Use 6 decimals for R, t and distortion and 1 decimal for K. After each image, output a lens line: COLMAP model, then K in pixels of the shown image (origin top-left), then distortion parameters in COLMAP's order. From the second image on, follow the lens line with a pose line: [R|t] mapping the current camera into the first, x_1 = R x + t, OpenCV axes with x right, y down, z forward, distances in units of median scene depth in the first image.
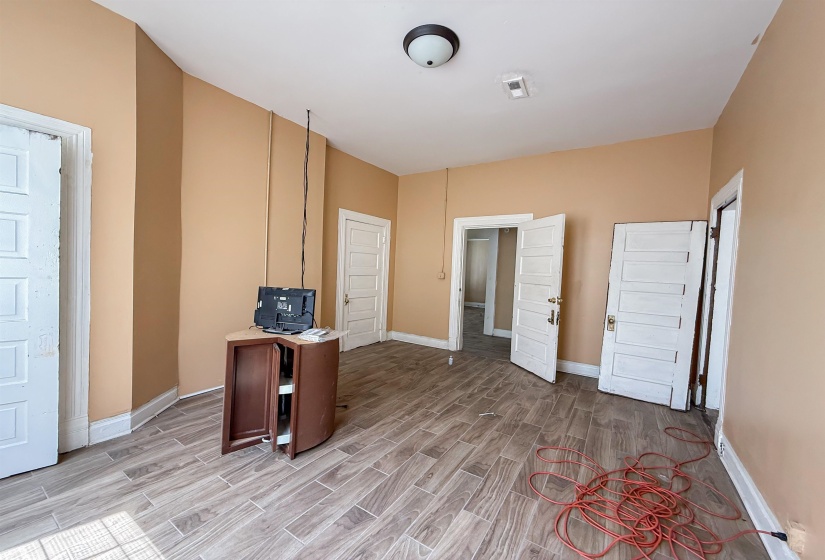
lens RADIAL K [[327.0, 0, 412.5], [0, 327.0, 283.0], [0, 0, 1]] dist [-0.000023, 0.000025]
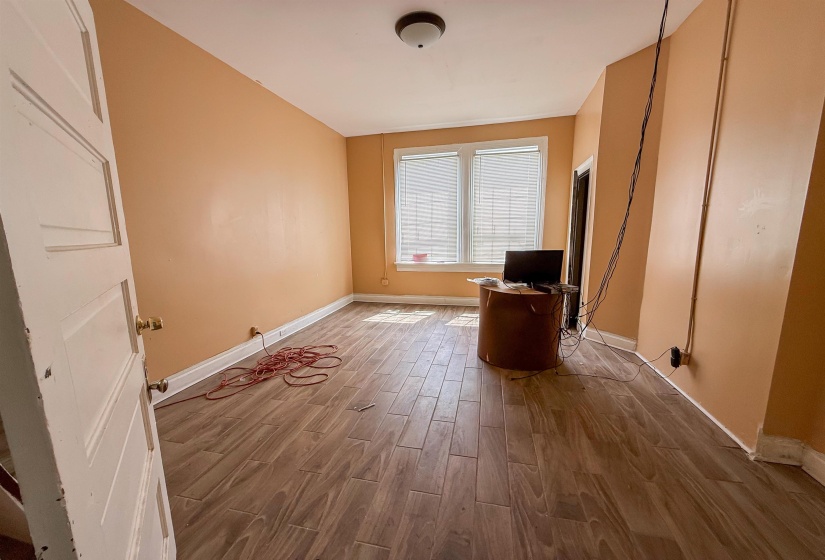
lens RADIAL K [[327.0, 0, 411.0], [0, 327.0, 283.7], [0, 0, 1]] dist [-0.000023, 0.000025]
pose [[-0.943535, 0.030669, -0.329851, 0.375468], [-0.031598, 0.982834, 0.181767, -0.059780], [0.329763, 0.181926, -0.926369, 1.719437]]
